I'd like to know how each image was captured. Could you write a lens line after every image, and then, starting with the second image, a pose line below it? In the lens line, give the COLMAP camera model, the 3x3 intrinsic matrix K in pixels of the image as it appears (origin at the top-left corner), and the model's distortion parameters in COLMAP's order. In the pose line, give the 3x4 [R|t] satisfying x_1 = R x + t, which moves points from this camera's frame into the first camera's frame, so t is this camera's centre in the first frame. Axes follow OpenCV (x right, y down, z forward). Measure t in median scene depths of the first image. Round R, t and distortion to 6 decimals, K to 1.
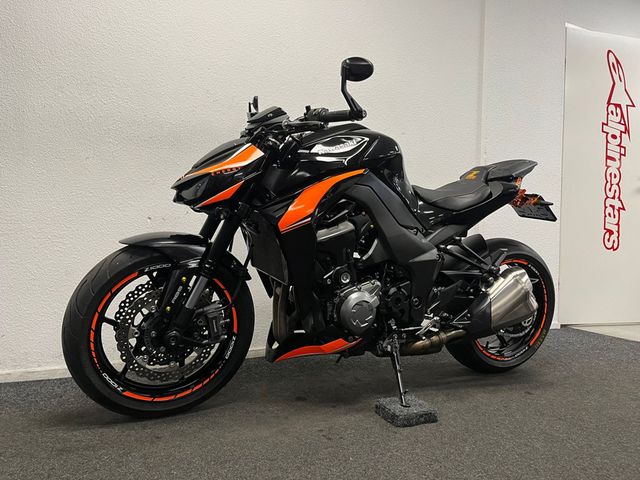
lens RADIAL K [[481.9, 0, 320.9], [0, 481.9, 236.5], [0, 0, 1]] dist [0.015105, -0.010935]
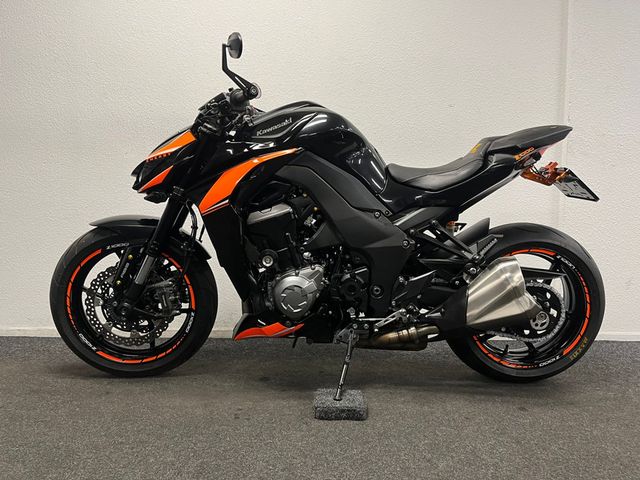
lens RADIAL K [[481.9, 0, 320.2], [0, 481.9, 243.1], [0, 0, 1]] dist [0.015105, -0.010935]
pose [[0.919917, 0.018634, -0.391670, 0.495281], [-0.004143, 0.999276, 0.037812, 0.010674], [0.392091, -0.033161, 0.919329, 0.127055]]
